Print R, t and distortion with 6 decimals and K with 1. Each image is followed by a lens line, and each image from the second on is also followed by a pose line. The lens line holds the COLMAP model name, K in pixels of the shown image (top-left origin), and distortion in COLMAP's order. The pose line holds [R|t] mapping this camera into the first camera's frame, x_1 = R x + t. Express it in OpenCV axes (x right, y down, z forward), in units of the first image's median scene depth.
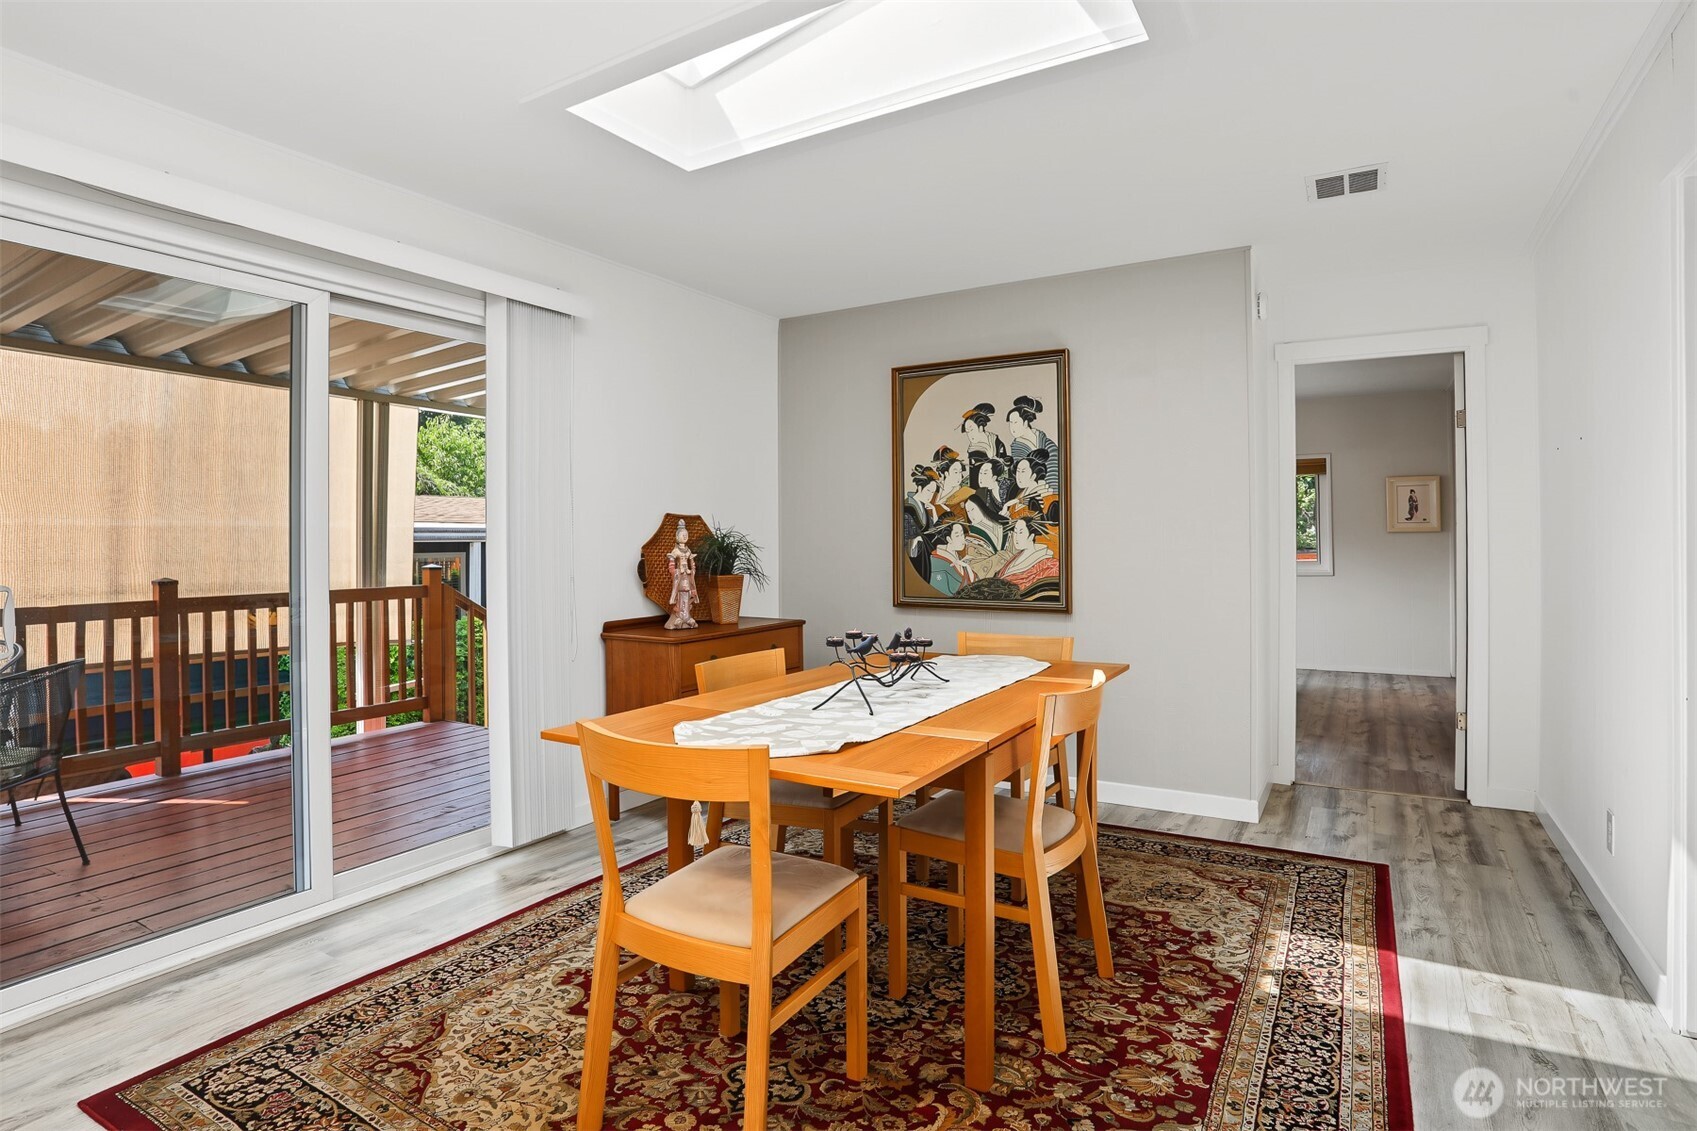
lens RADIAL K [[868.9, 0, 856.5], [0, 868.9, 536.0], [0, 0, 1]] dist [-0.065985, 0.020249]
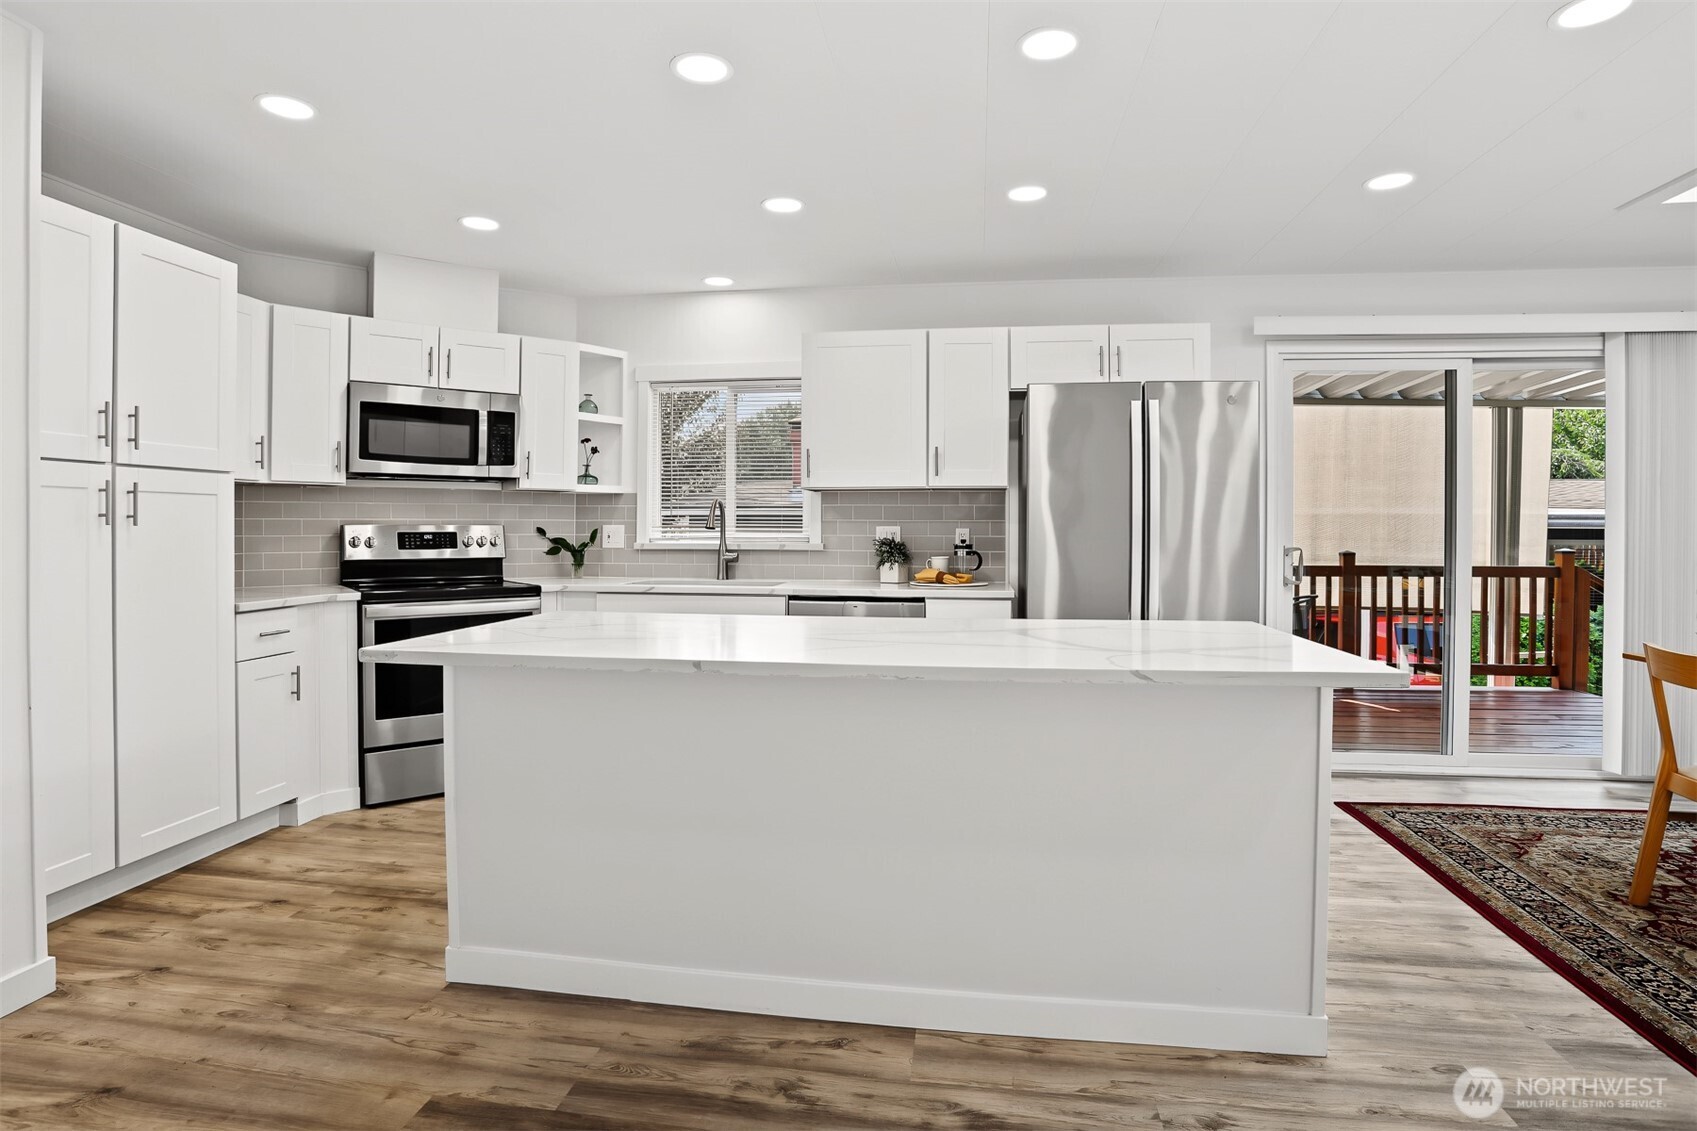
lens RADIAL K [[868.9, 0, 832.2], [0, 868.9, 540.3], [0, 0, 1]] dist [-0.065985, 0.020249]
pose [[0.367940, 0.021589, -0.929599, 0.223899], [-0.002935, 0.999752, 0.022057, 0.002948], [0.929845, -0.005387, 0.367912, -0.391574]]
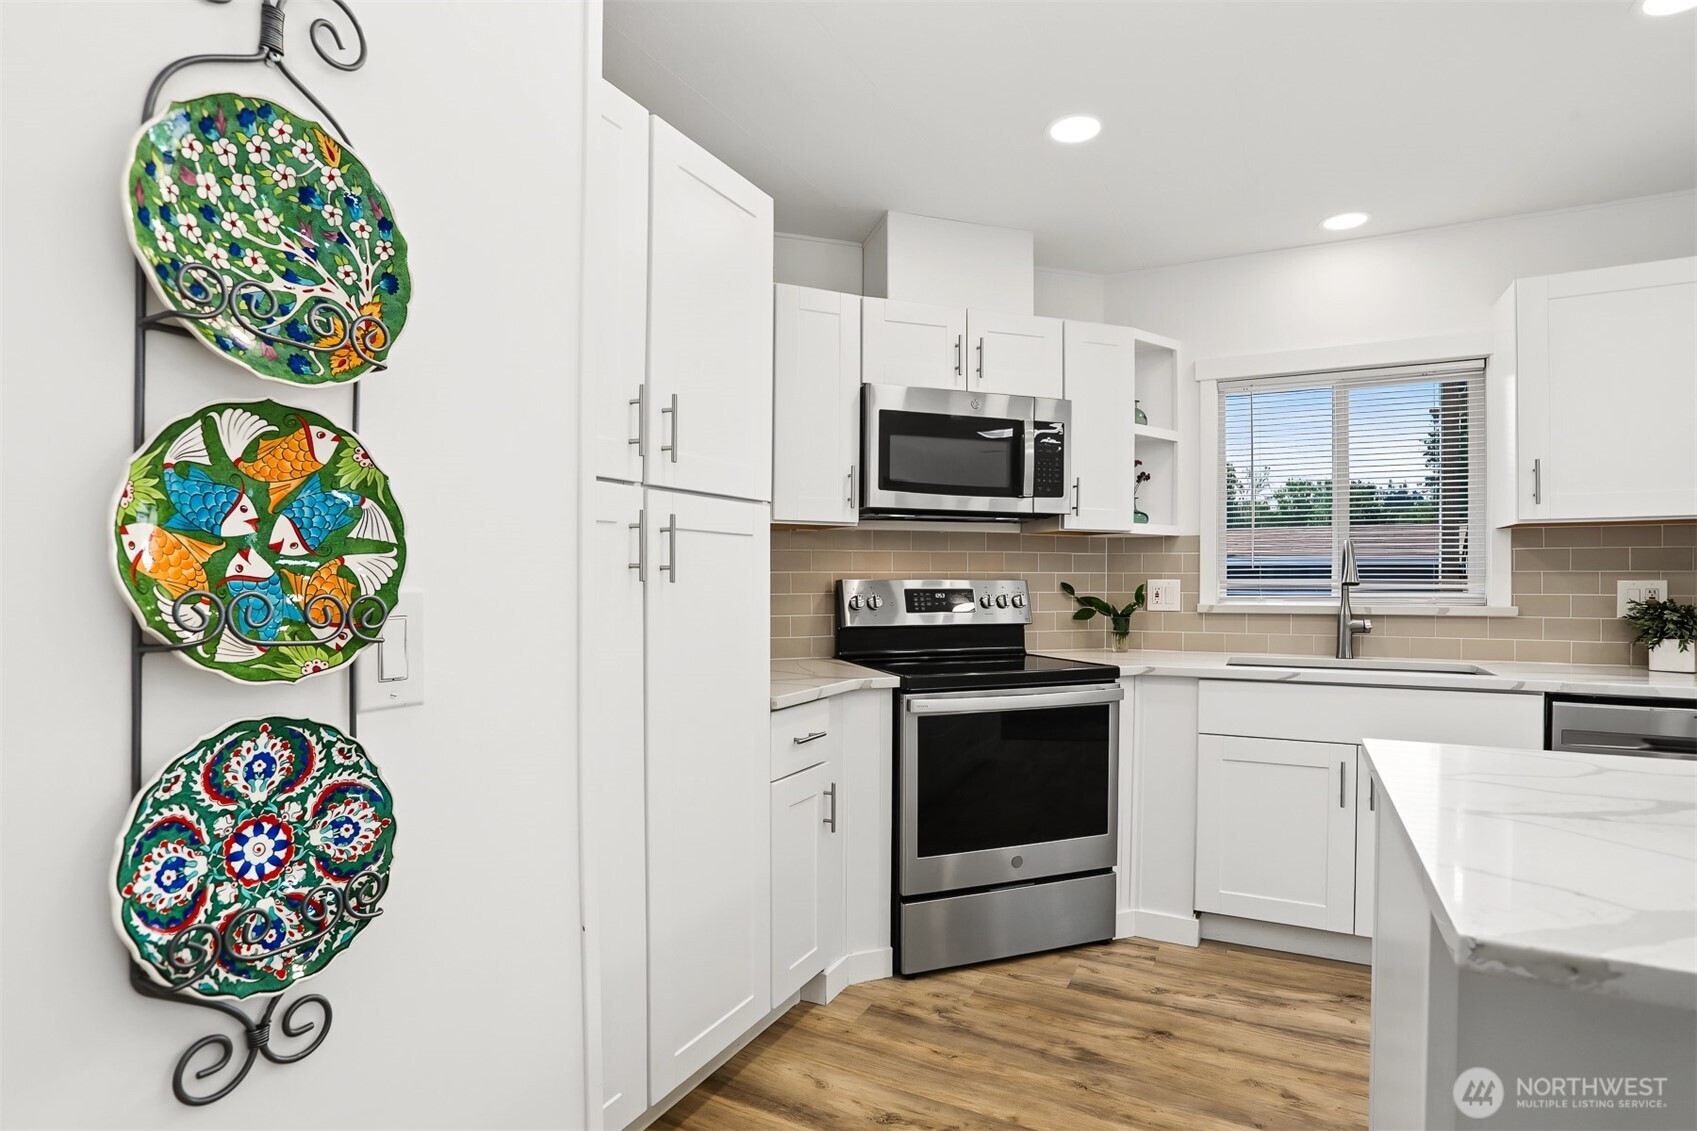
lens RADIAL K [[868.9, 0, 872.8], [0, 868.9, 593.0], [0, 0, 1]] dist [-0.065985, 0.020249]
pose [[0.085864, 0.020648, -0.996093, -0.155640], [0.002555, 0.999777, 0.020945, 0.003842], [0.996304, -0.004343, 0.085792, -0.598266]]
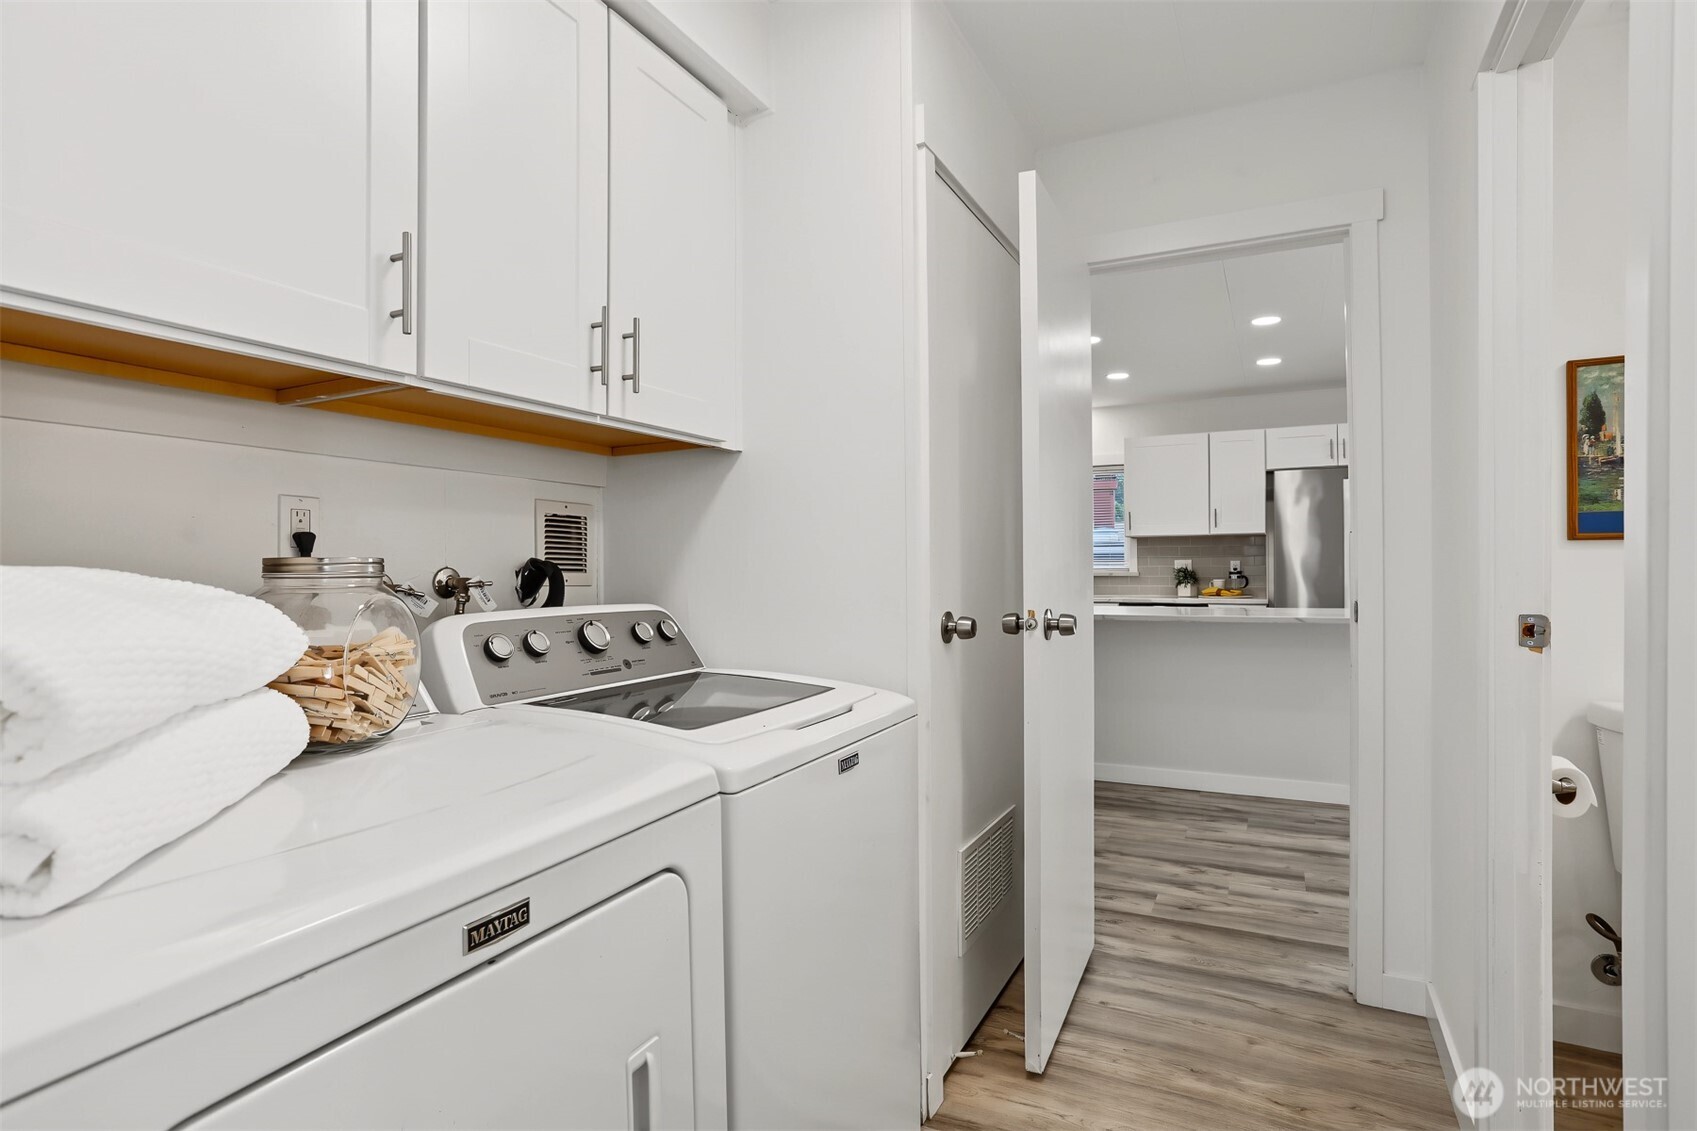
lens RADIAL K [[868.9, 0, 836.2], [0, 868.9, 569.8], [0, 0, 1]] dist [-0.065985, 0.020249]
pose [[0.064718, 0.003574, -0.997897, 0.814803], [0.003251, 0.999988, 0.003792, 0.019265], [0.997898, -0.003489, 0.064705, -0.683617]]
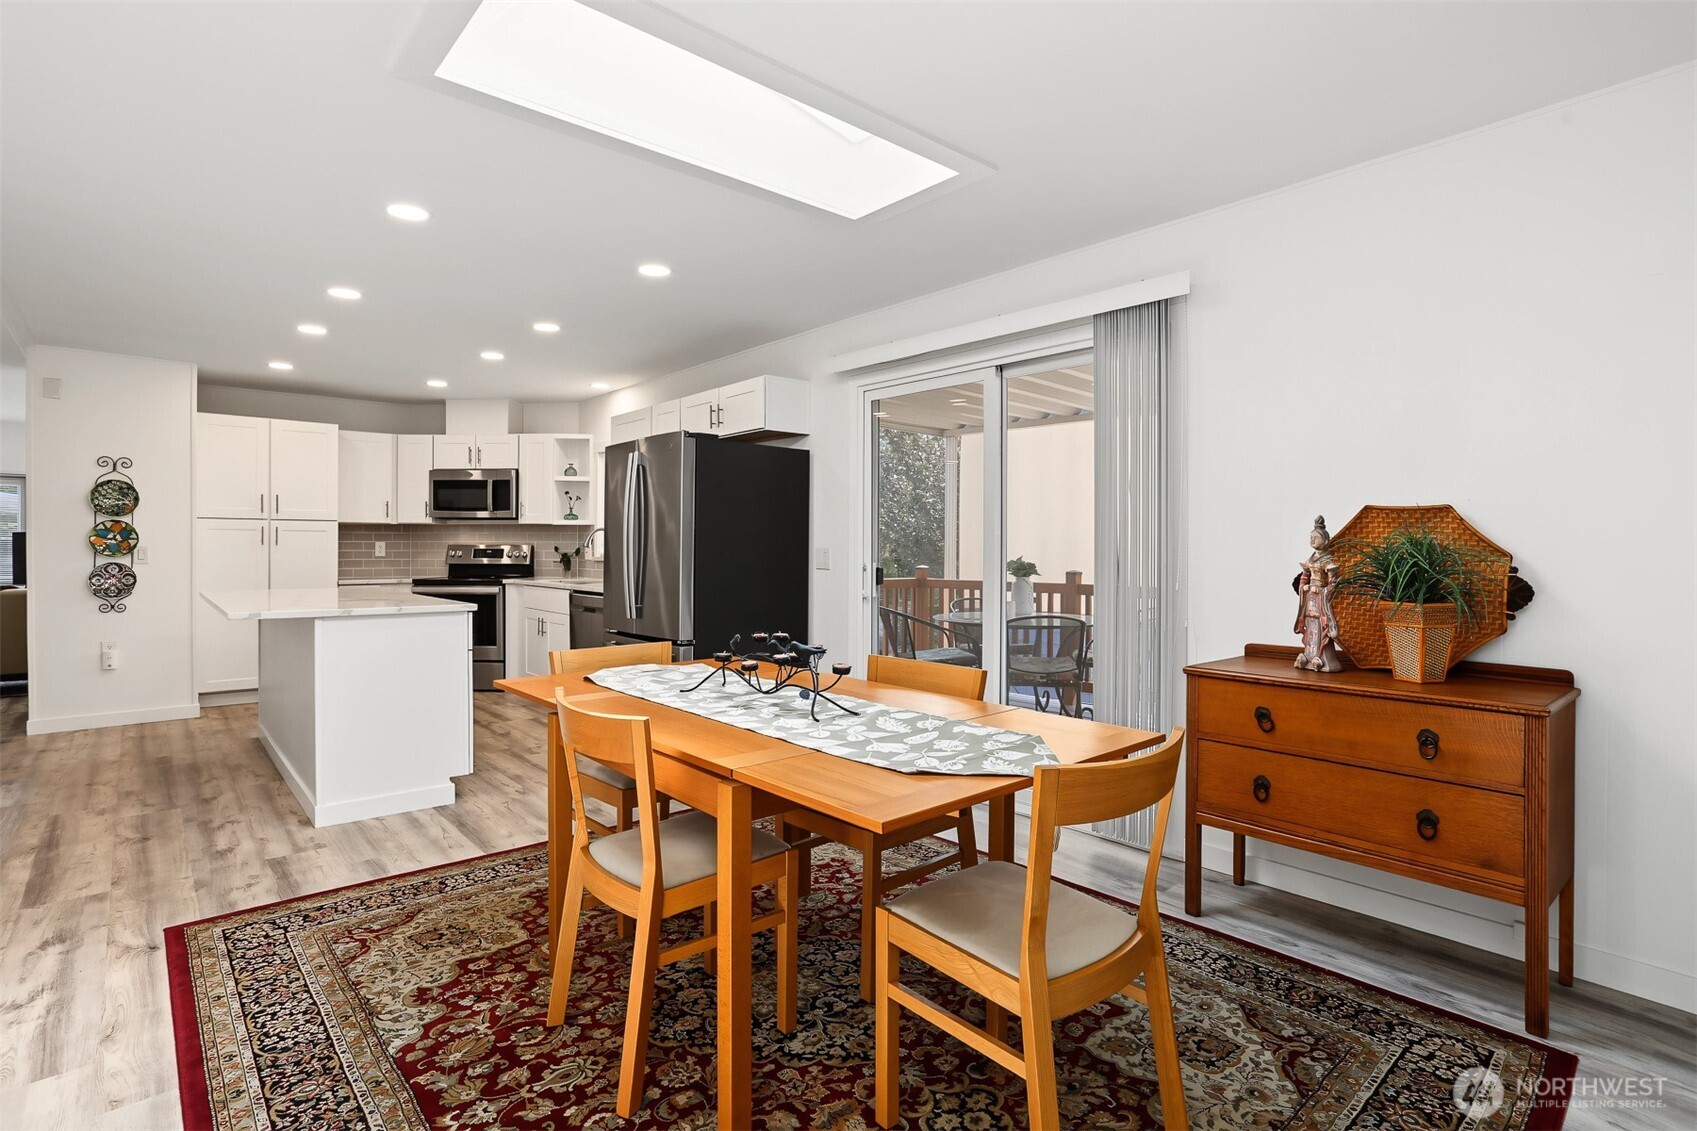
lens RADIAL K [[810.9, 0, 790.5], [0, 810.9, 555.2], [0, 0, 1]] dist [-0.003696, 0.003312]
pose [[-0.339845, 0.015688, -0.940351, 0.516835], [0.001294, 0.999868, 0.016214, 0.003298], [0.940481, 0.004293, -0.339820, 0.777108]]
